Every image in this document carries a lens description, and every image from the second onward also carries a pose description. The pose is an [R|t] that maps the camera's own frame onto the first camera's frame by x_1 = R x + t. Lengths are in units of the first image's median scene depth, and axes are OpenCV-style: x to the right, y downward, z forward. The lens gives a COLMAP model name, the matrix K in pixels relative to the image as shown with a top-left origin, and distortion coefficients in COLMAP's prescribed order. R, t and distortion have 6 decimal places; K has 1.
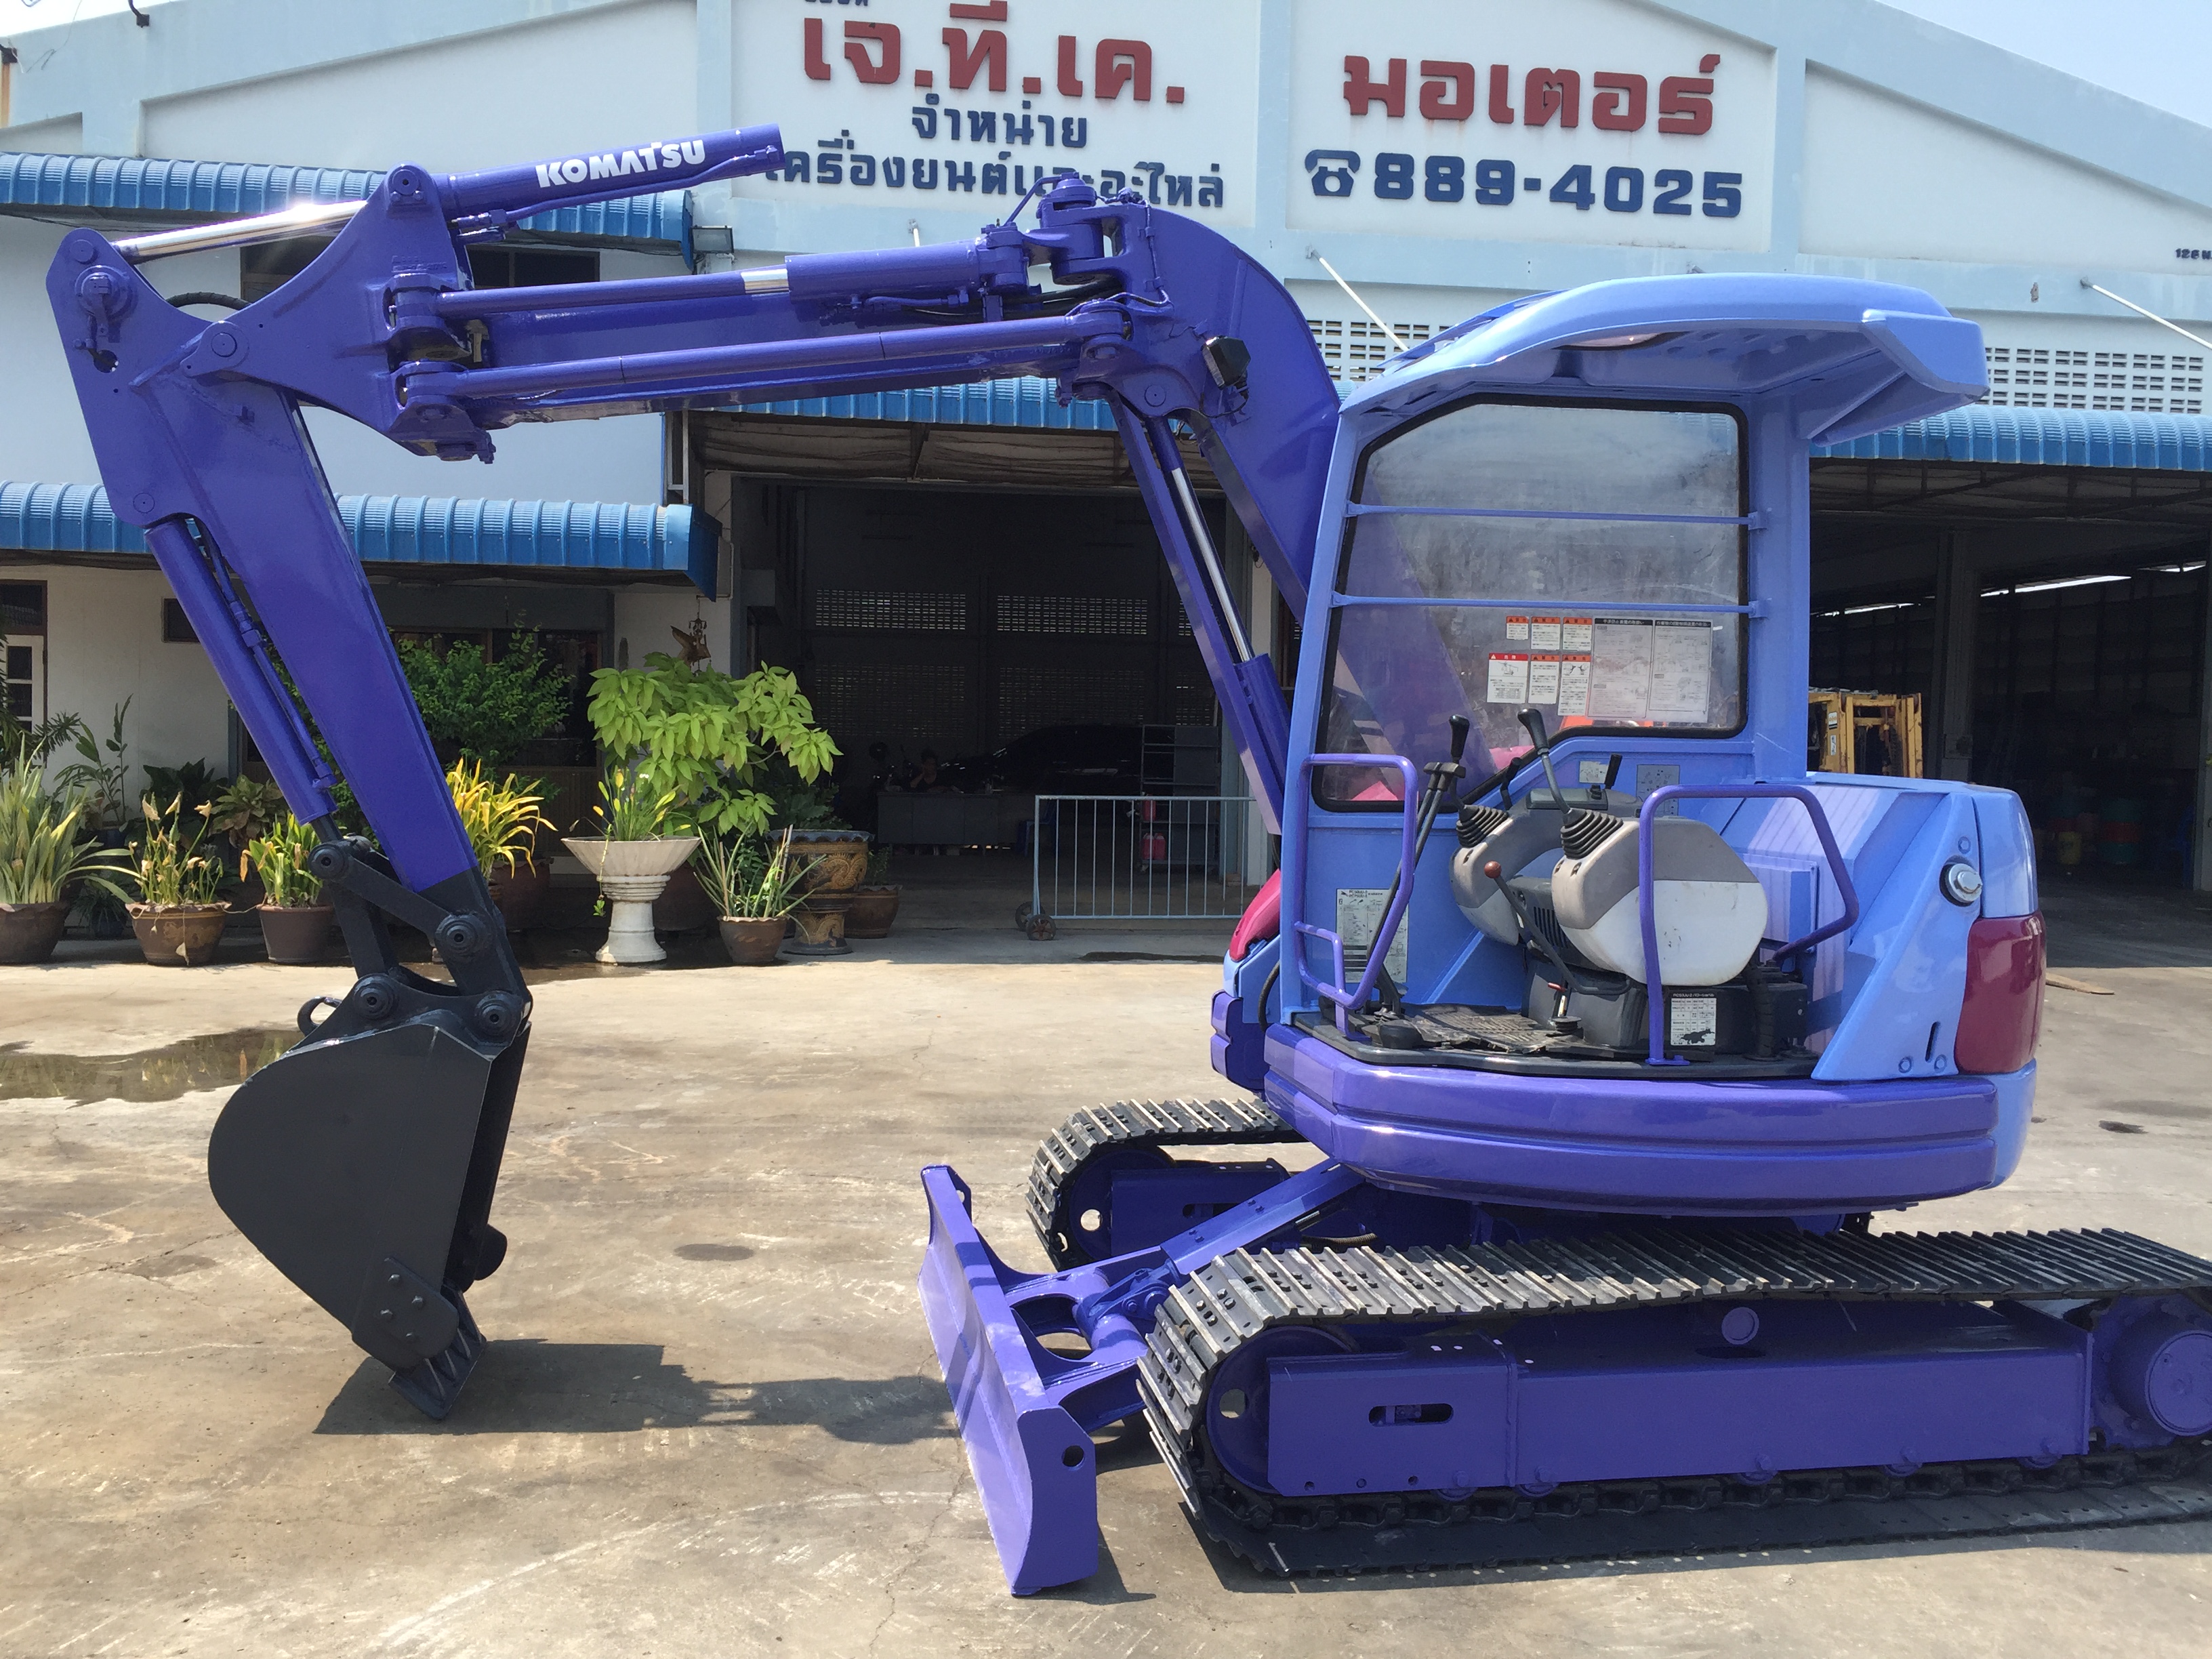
lens RADIAL K [[1907.2, 0, 1121.3], [0, 1907.2, 846.8], [0, 0, 1]] dist [0.097019, -0.110365]
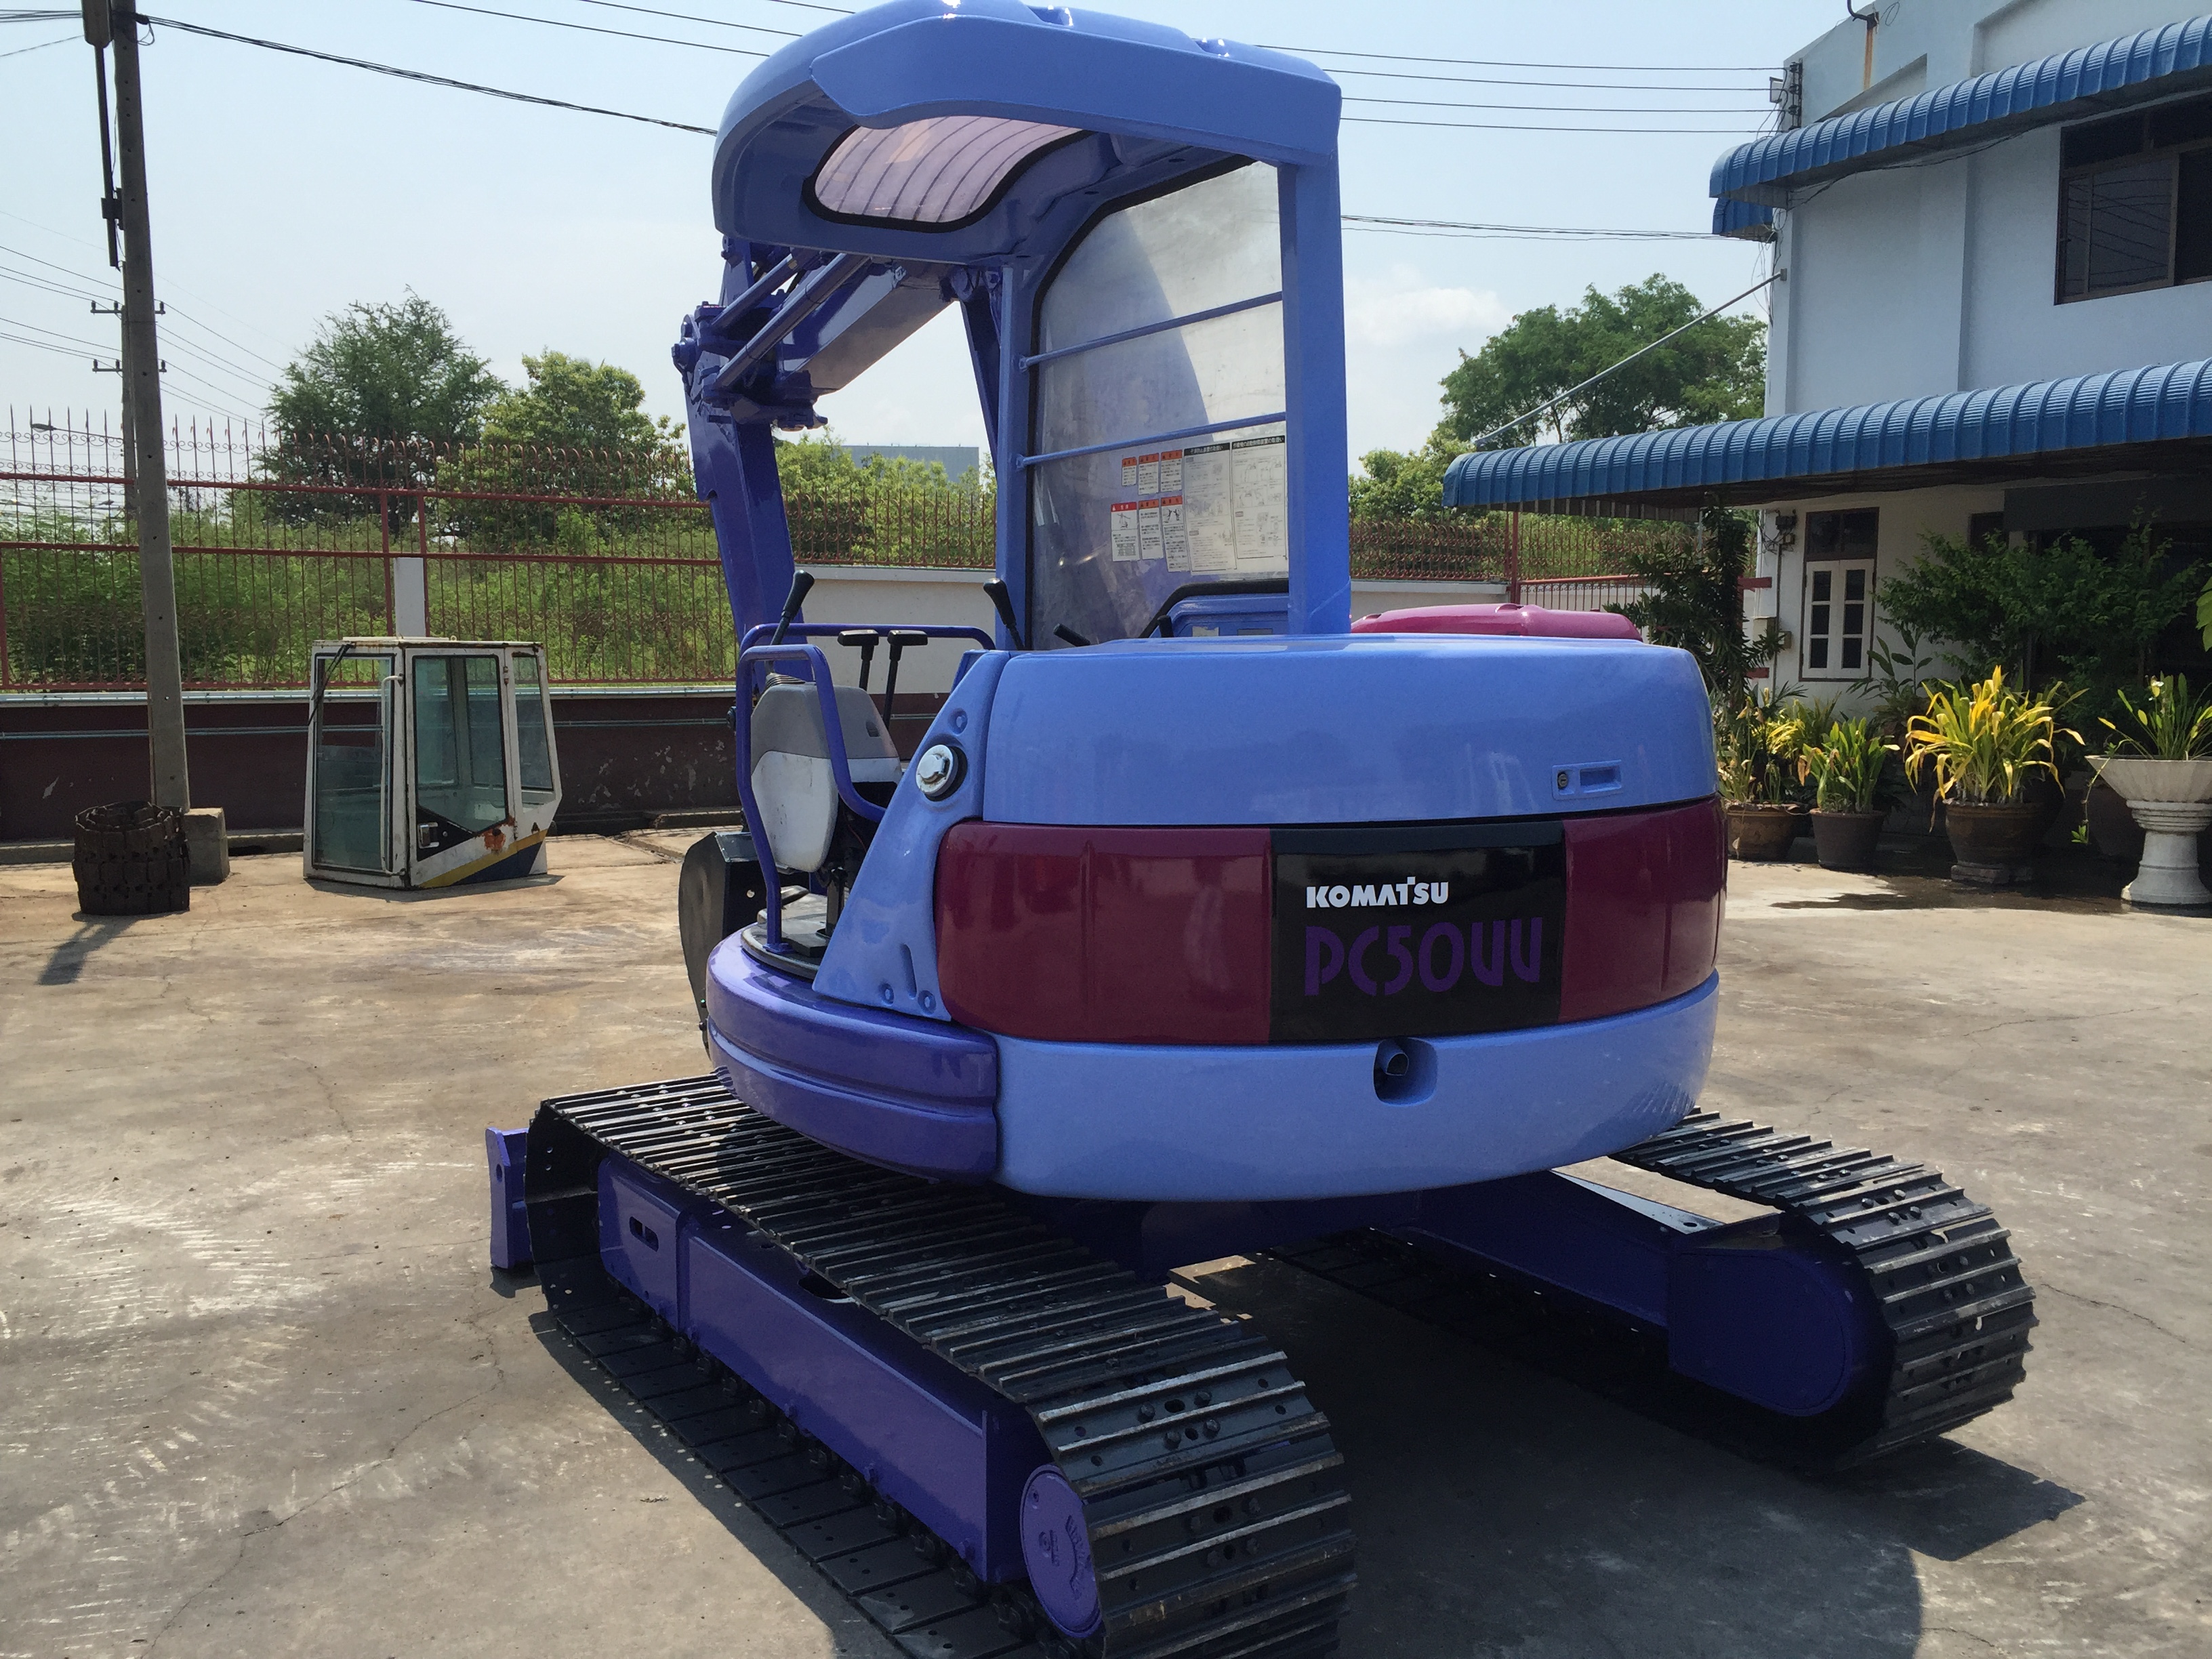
lens RADIAL K [[1907.2, 0, 1121.3], [0, 1907.2, 846.8], [0, 0, 1]] dist [0.097019, -0.110365]
pose [[0.388476, 0.075803, -0.918336, 0.984423], [-0.041972, 0.997032, 0.064544, -0.002491], [0.920502, 0.013471, 0.390504, 0.655591]]
